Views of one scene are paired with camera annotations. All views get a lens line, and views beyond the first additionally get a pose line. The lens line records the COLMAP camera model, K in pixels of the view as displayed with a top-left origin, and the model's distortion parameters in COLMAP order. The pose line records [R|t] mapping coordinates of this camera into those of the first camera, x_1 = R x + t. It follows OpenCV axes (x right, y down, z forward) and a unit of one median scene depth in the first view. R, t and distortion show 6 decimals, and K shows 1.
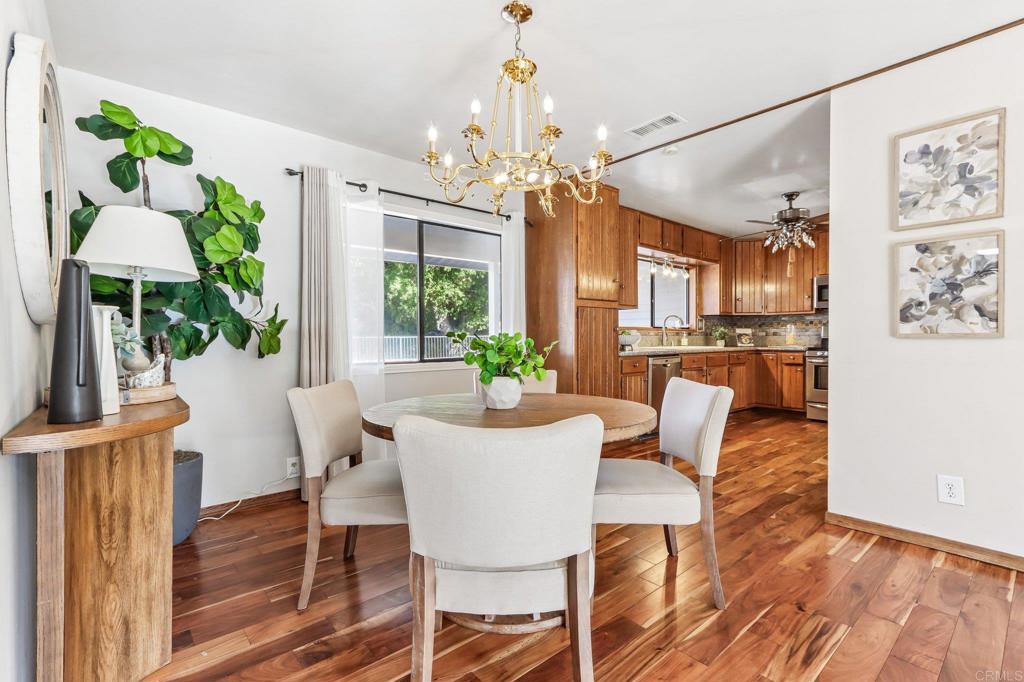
lens RADIAL K [[469.9, 0, 514.1], [0, 469.9, 341.8], [0, 0, 1]] dist [0.003029, 0.001983]
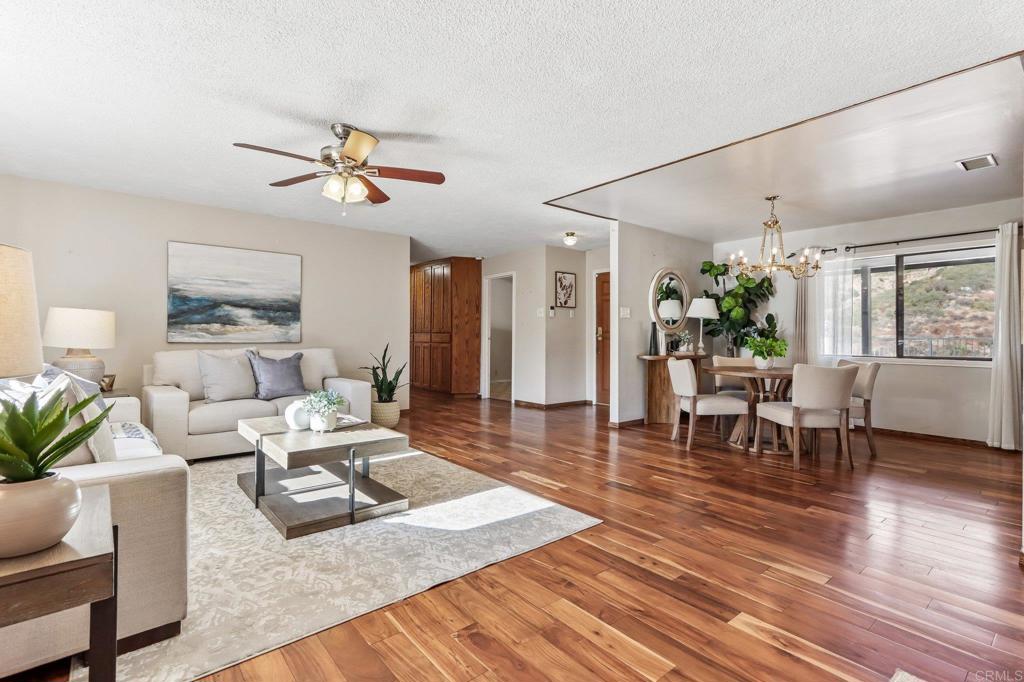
lens RADIAL K [[469.9, 0, 510.9], [0, 469.9, 339.1], [0, 0, 1]] dist [0.003029, 0.001983]
pose [[-0.018539, 0.011225, -0.999765, 2.013563], [-0.016537, 0.999797, 0.011532, -0.014294], [0.999691, 0.016747, -0.018349, -0.189448]]
